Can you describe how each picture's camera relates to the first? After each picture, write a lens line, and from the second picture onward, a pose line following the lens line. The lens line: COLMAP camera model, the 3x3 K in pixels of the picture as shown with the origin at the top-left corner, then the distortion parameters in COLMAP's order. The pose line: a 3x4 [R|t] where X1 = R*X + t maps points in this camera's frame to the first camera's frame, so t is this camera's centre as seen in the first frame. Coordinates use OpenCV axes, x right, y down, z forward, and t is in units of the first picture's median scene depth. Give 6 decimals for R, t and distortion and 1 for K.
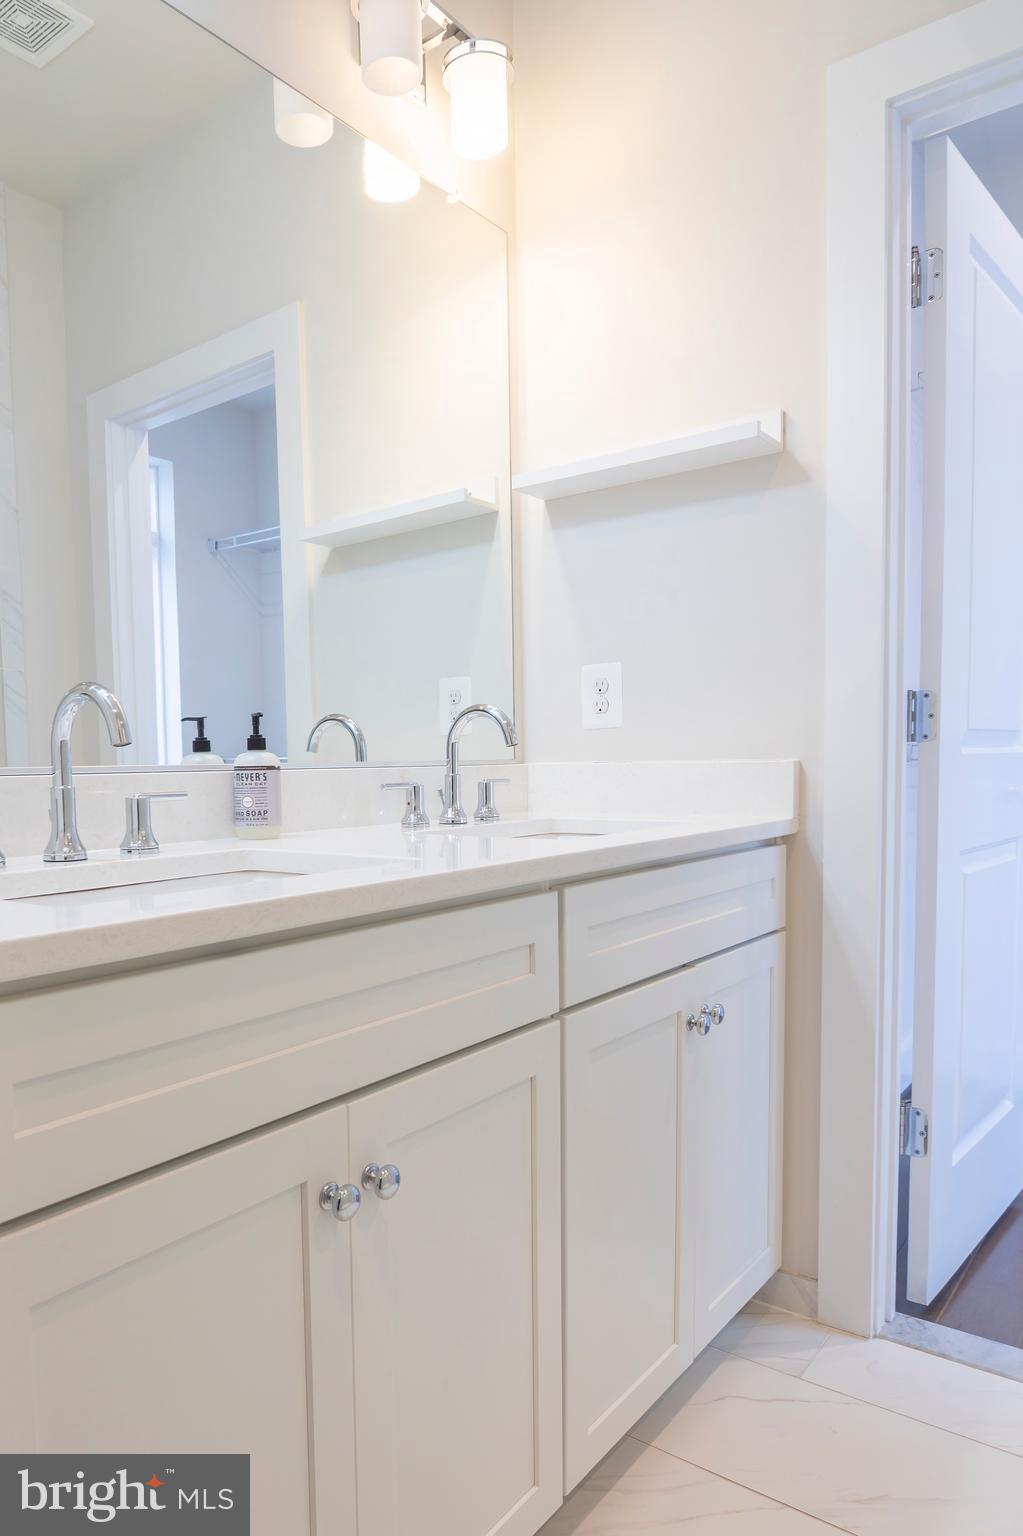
lens RADIAL K [[974.9, 0, 509.7], [0, 974.9, 736.2], [0, 0, 1]] dist [0.166629, -0.000579]
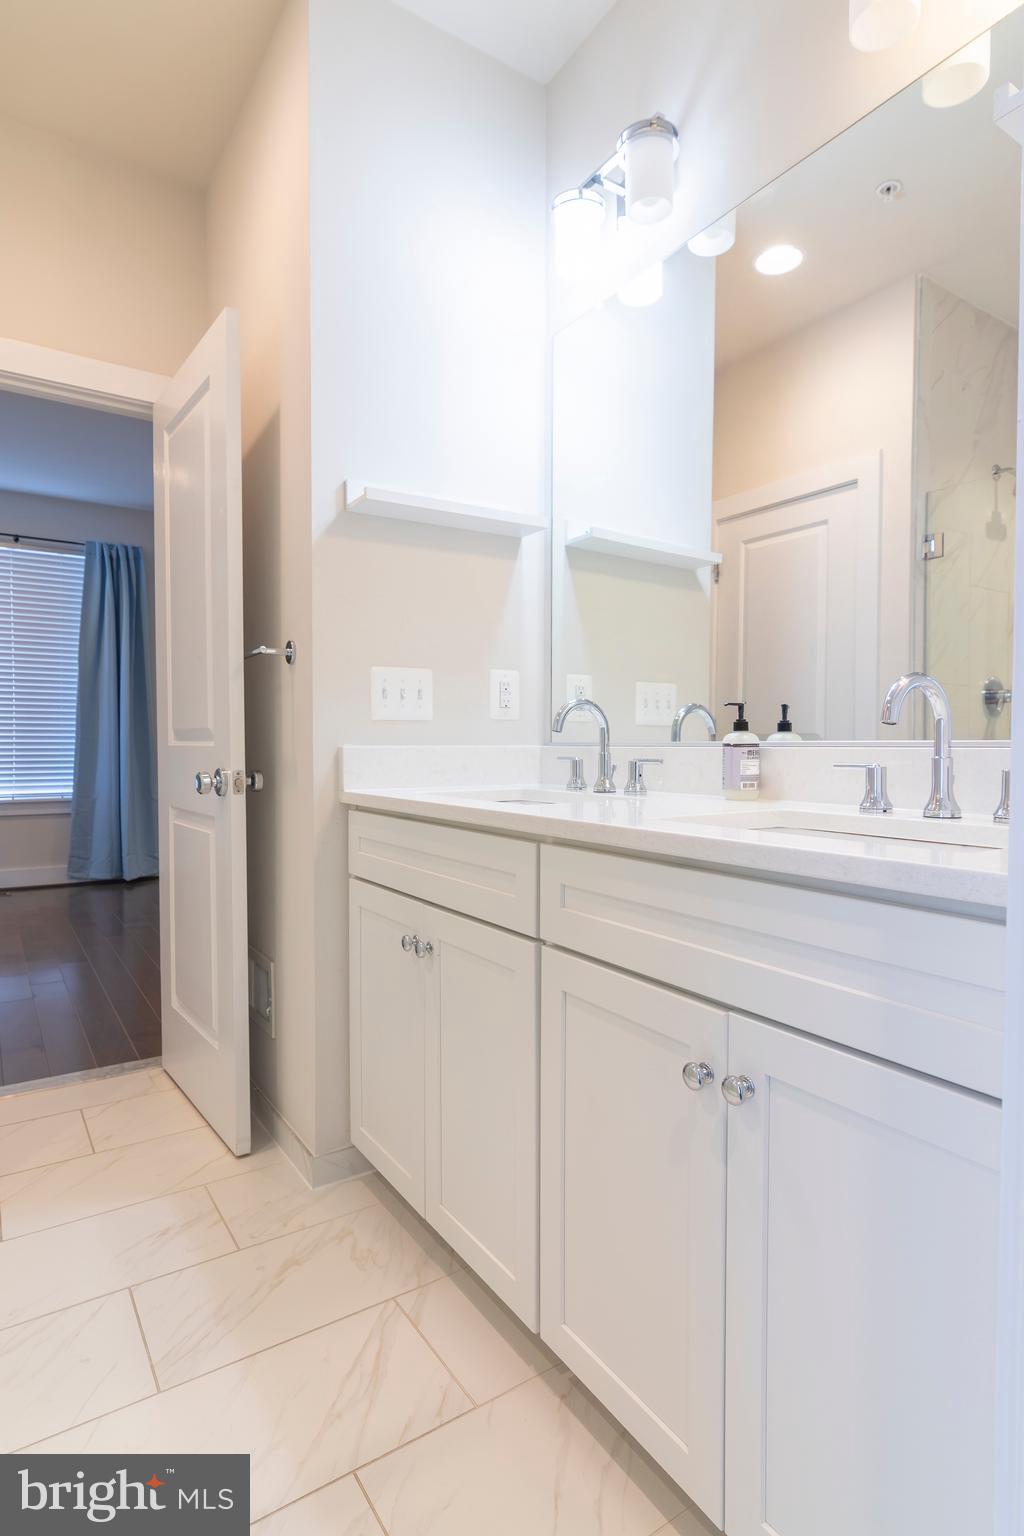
lens RADIAL K [[780.0, 0, 508.9], [0, 780.0, 769.6], [0, 0, 1]] dist [-0.012487, -0.001186]
pose [[-0.306051, 0.051611, -0.950615, 0.889297], [0.028291, 0.998581, 0.045107, 0.010554], [0.951595, -0.013089, -0.307077, 1.122212]]
